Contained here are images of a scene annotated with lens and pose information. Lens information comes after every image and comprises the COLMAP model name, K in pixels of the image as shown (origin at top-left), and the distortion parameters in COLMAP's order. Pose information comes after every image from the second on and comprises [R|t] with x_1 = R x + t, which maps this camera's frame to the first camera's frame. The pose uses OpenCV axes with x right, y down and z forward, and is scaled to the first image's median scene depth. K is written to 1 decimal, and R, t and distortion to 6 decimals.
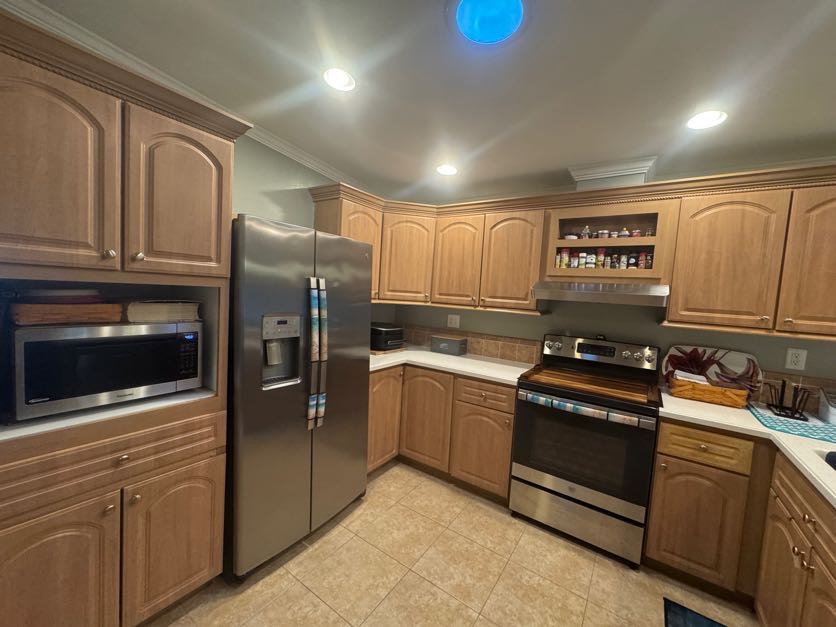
lens RADIAL K [[334.3, 0, 414.8], [0, 334.3, 315.4], [0, 0, 1]] dist [-0.000856, 0.000411]
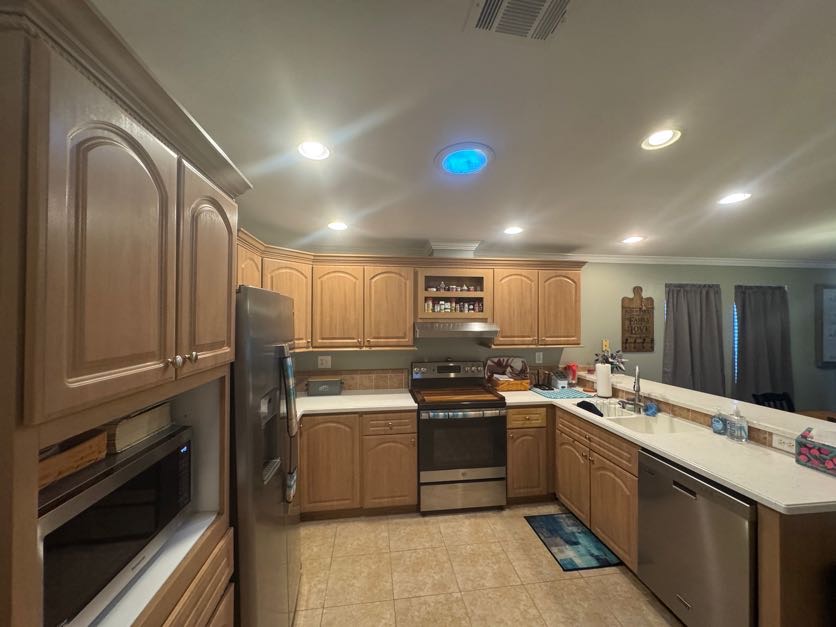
lens RADIAL K [[334.3, 0, 419.3], [0, 334.3, 316.1], [0, 0, 1]] dist [-0.000856, 0.000411]
pose [[0.735321, -0.057525, 0.675273, -0.530861], [0.094020, 0.995415, -0.017584, -0.116259], [-0.671166, 0.076419, 0.737358, 0.052316]]
